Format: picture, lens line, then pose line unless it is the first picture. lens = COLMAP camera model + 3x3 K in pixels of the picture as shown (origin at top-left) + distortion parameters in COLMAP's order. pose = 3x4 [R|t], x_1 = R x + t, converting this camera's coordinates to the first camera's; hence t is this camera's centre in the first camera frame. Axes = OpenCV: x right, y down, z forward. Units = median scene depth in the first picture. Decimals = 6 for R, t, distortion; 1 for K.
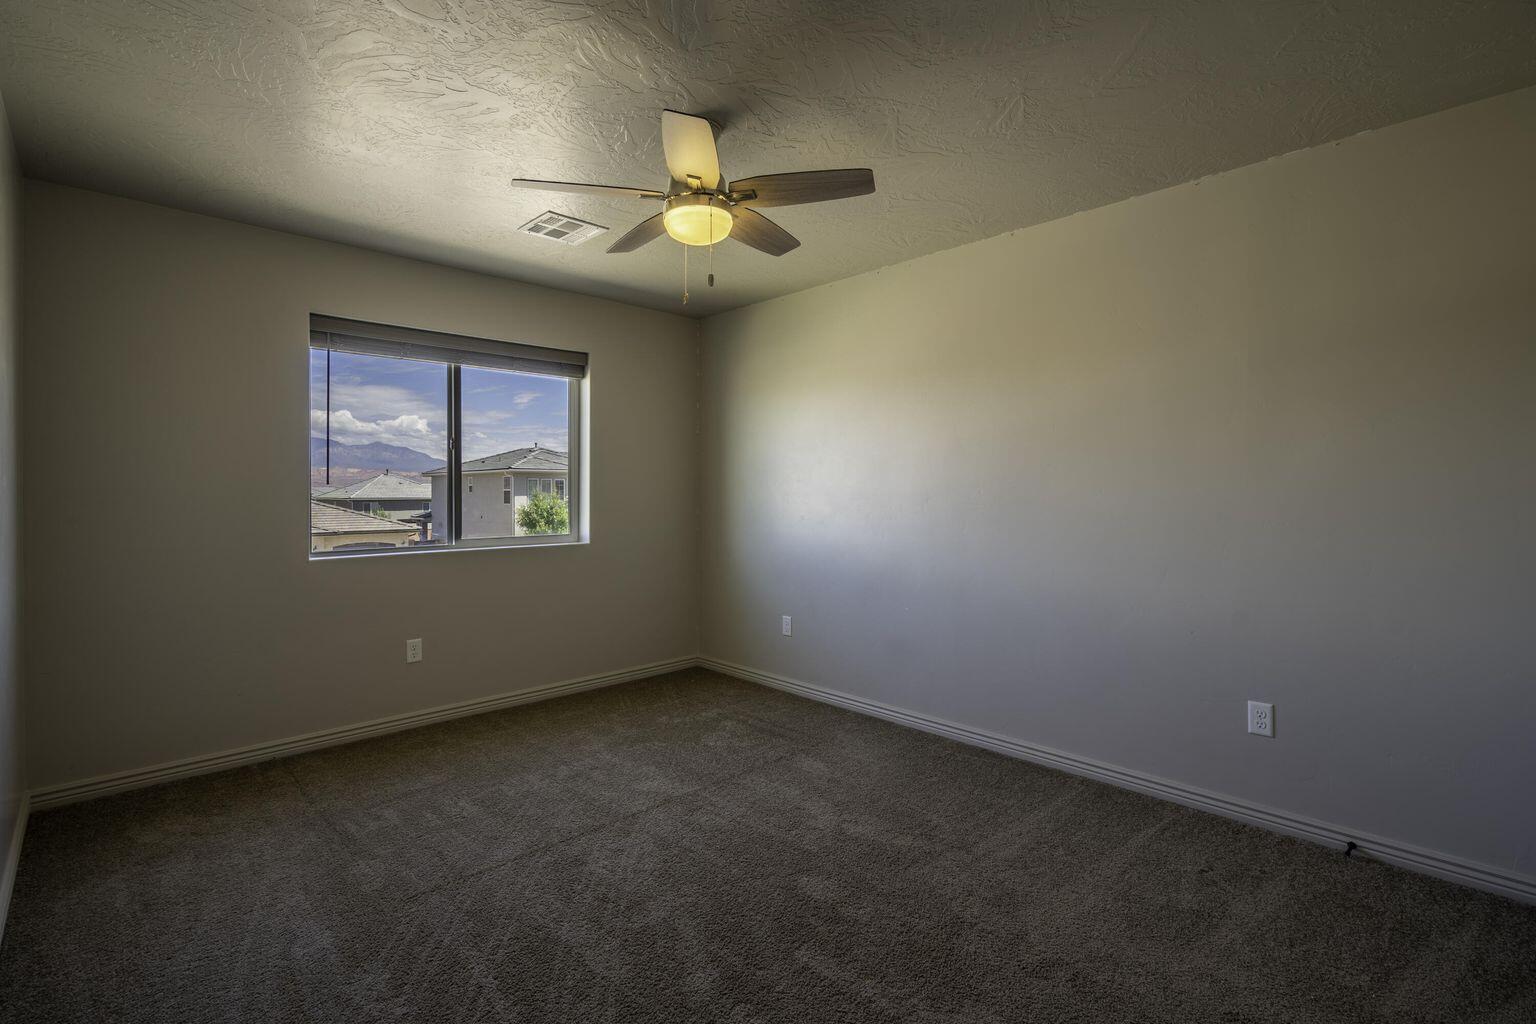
lens RADIAL K [[706.2, 0, 755.4], [0, 706.2, 504.6], [0, 0, 1]] dist [-0.000516, -0.000042]
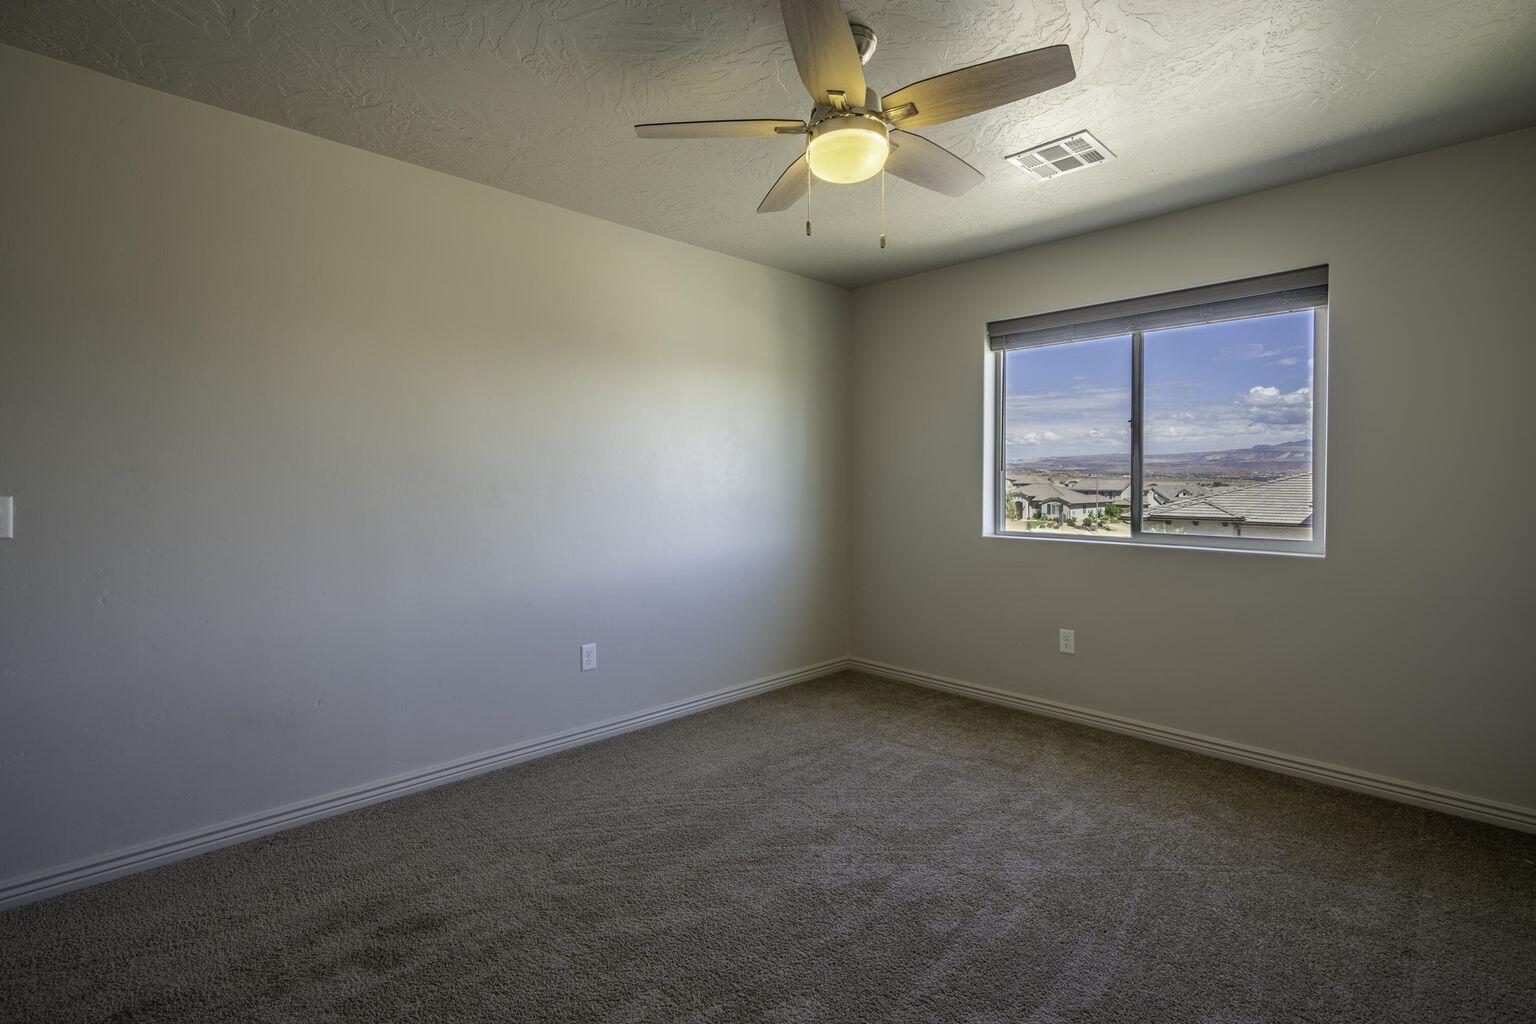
lens RADIAL K [[706.2, 0, 755.4], [0, 706.2, 504.6], [0, 0, 1]] dist [-0.000516, -0.000042]
pose [[0.033462, 0.037029, -0.998754, 0.443680], [-0.022220, 0.999094, 0.036297, -0.007046], [0.999193, 0.020978, 0.034255, 0.506472]]
